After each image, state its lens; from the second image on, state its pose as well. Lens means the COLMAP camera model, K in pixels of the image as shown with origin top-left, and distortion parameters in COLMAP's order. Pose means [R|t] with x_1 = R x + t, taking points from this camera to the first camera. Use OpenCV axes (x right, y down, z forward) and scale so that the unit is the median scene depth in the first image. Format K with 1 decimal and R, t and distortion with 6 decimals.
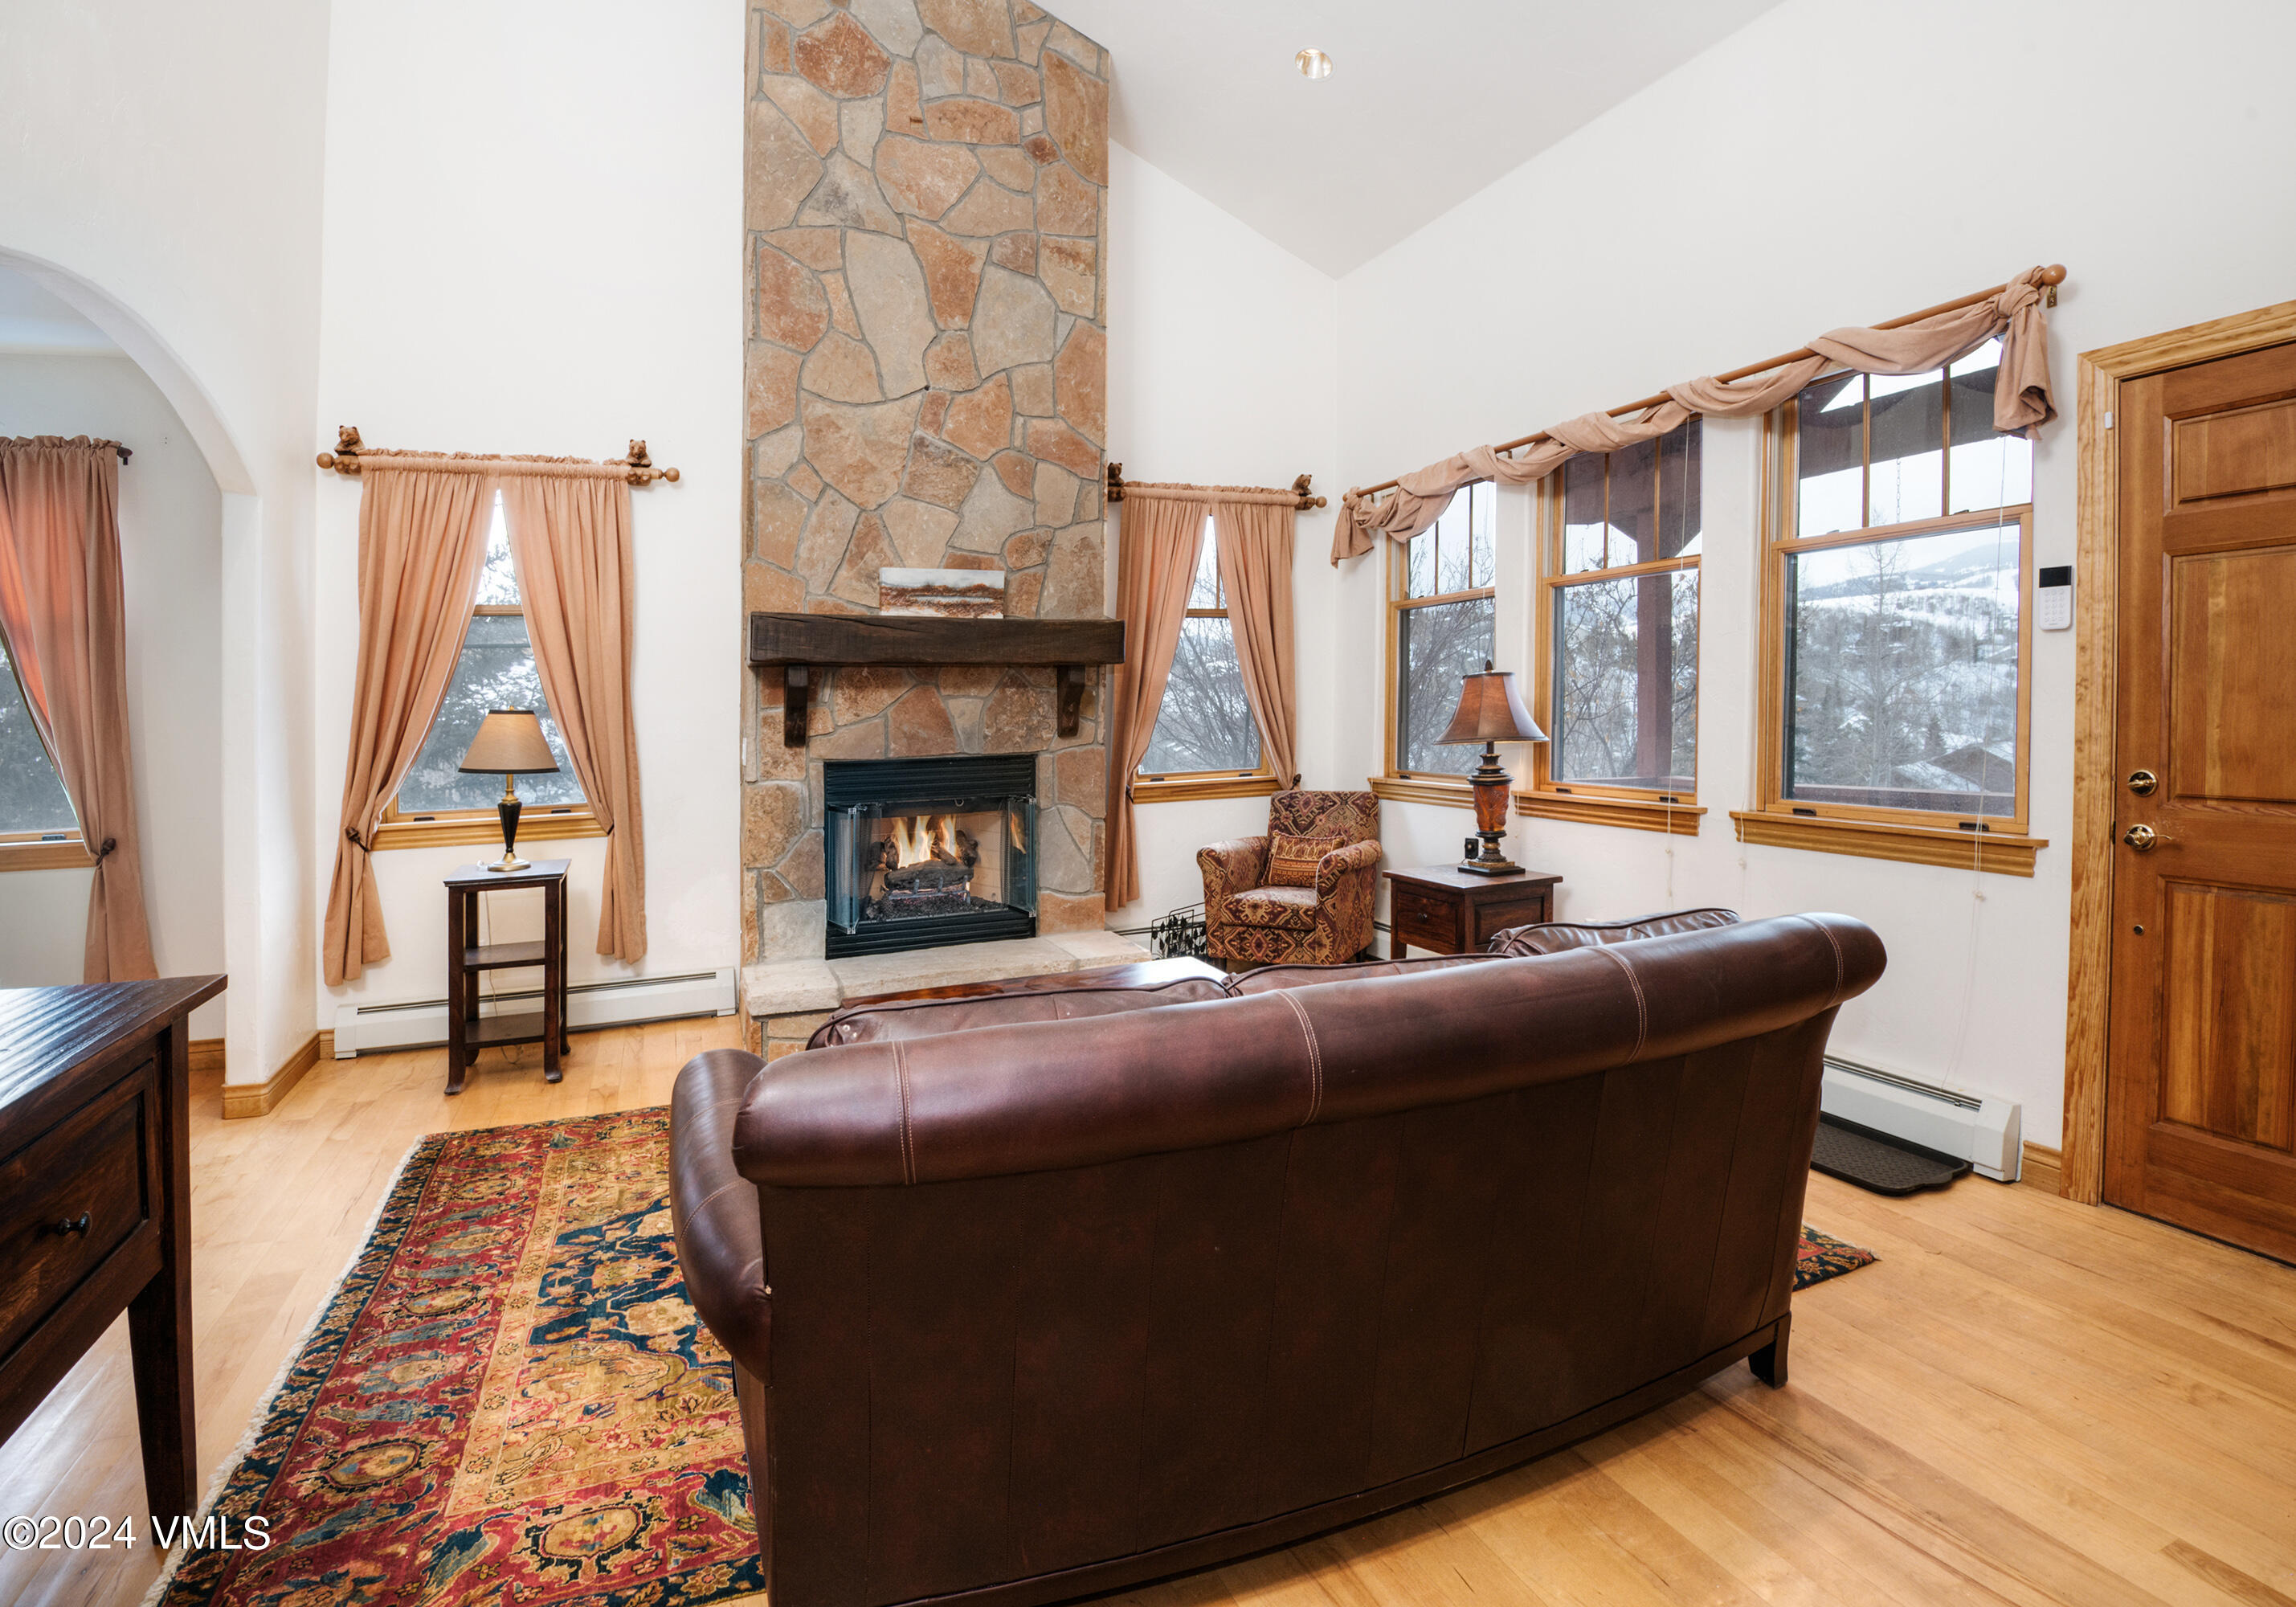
lens RADIAL K [[1111.0, 0, 1101.1], [0, 1111.0, 771.5], [0, 0, 1]] dist [-0.031360, -0.010180]
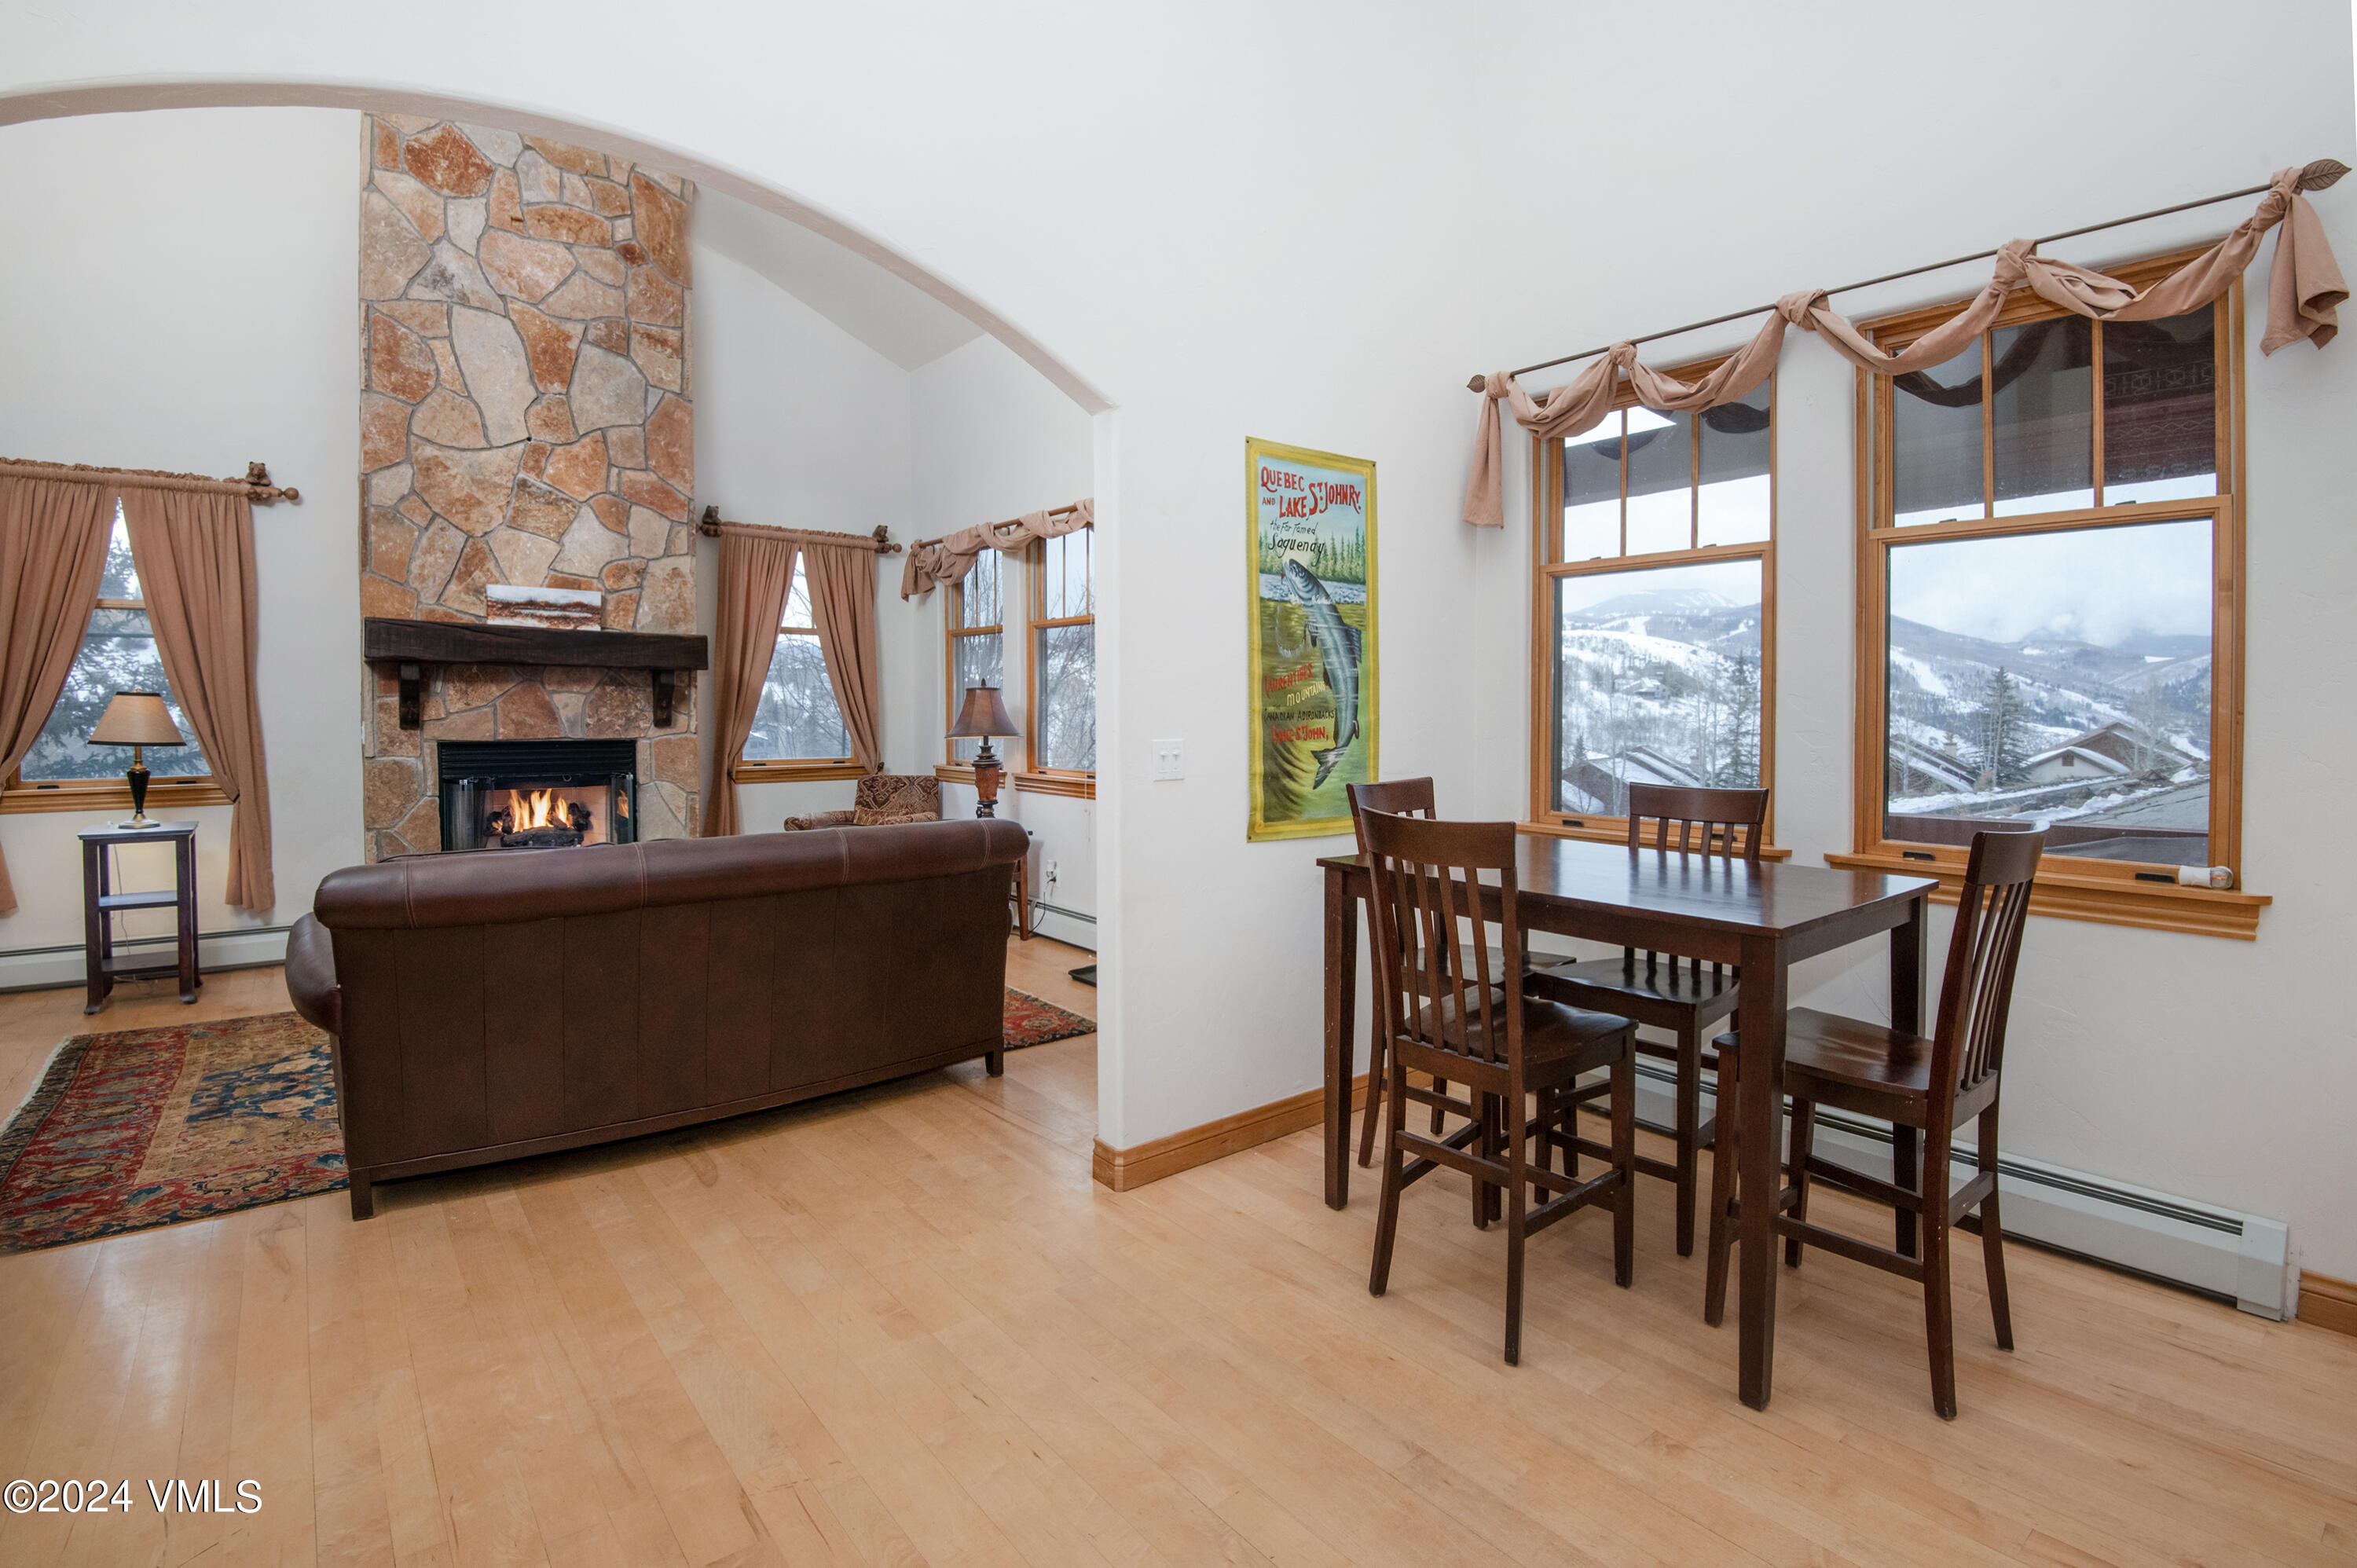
lens RADIAL K [[1118.8, 0, 1228.6], [0, 1118.8, 841.3], [0, 0, 1]] dist [-0.033058, -0.008602]
pose [[0.947035, -0.006534, 0.321062, 0.185854], [-0.010513, 0.998626, 0.051333, 0.029680], [-0.320957, -0.051990, 0.945666, -0.429214]]
